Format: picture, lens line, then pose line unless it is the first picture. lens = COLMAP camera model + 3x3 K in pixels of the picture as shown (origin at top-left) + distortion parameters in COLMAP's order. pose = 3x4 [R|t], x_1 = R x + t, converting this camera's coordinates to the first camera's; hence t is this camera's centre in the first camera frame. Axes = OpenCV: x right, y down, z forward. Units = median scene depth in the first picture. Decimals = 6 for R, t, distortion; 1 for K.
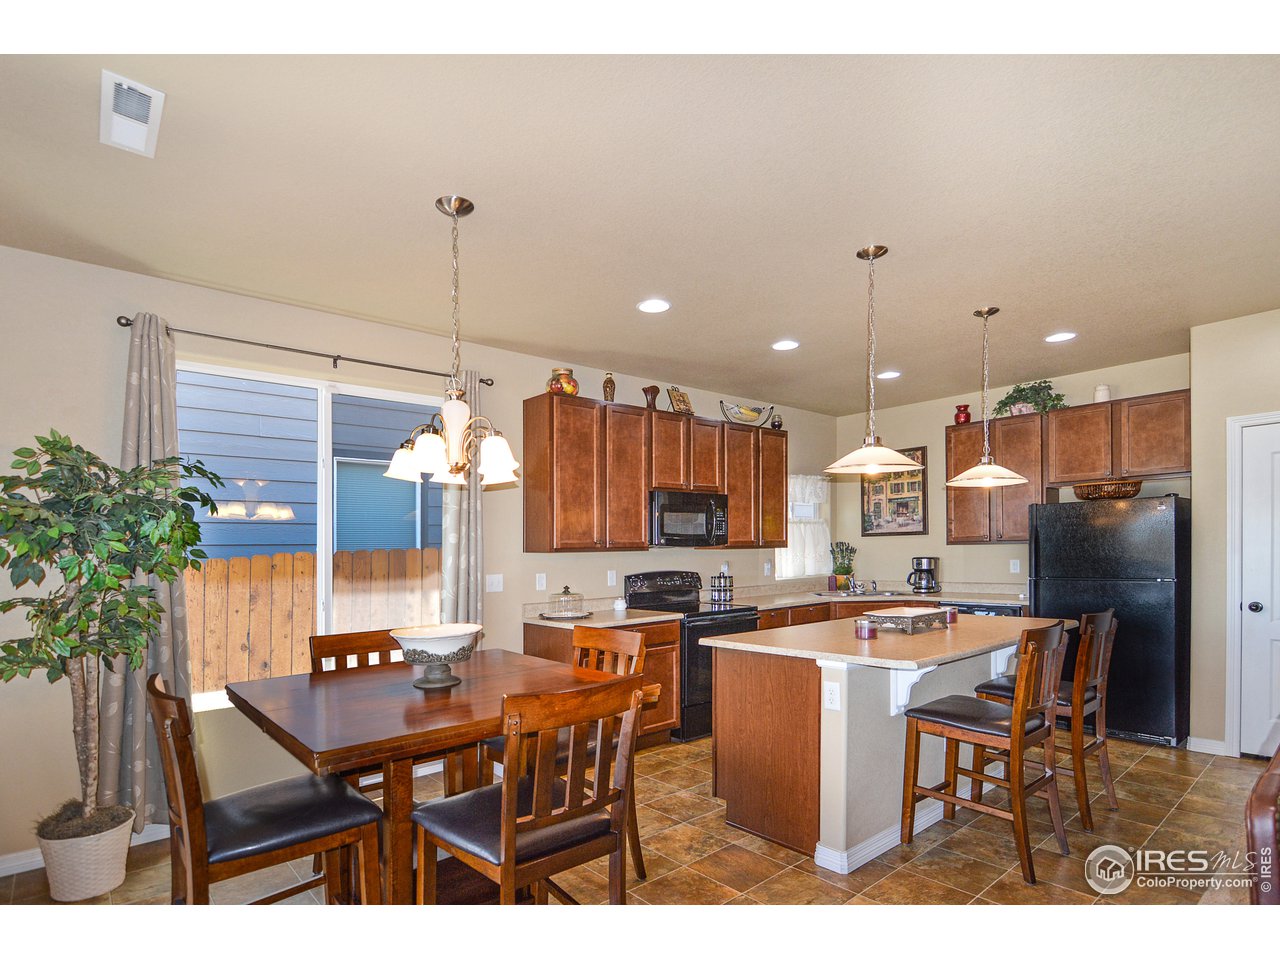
lens RADIAL K [[657.1, 0, 697.8], [0, 657.1, 548.7], [0, 0, 1]] dist [-0.008328, -0.003592]
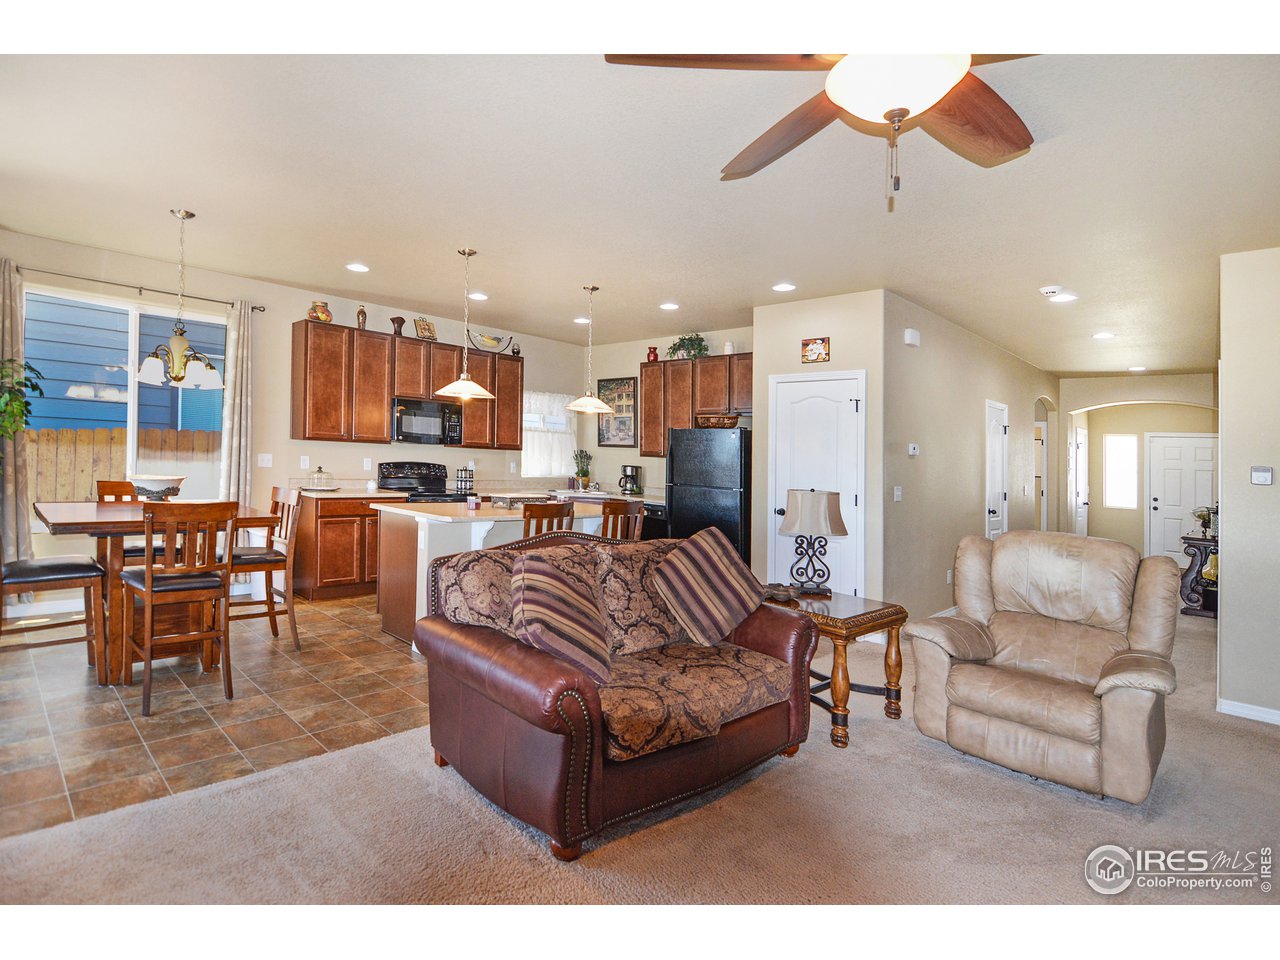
lens RADIAL K [[657.1, 0, 594.1], [0, 657.1, 499.3], [0, 0, 1]] dist [-0.008328, -0.003592]
pose [[0.997640, 0.068633, 0.001970, 0.327341], [-0.068608, 0.995328, 0.067935, -0.004660], [0.002701, -0.067910, 0.997688, -0.303351]]
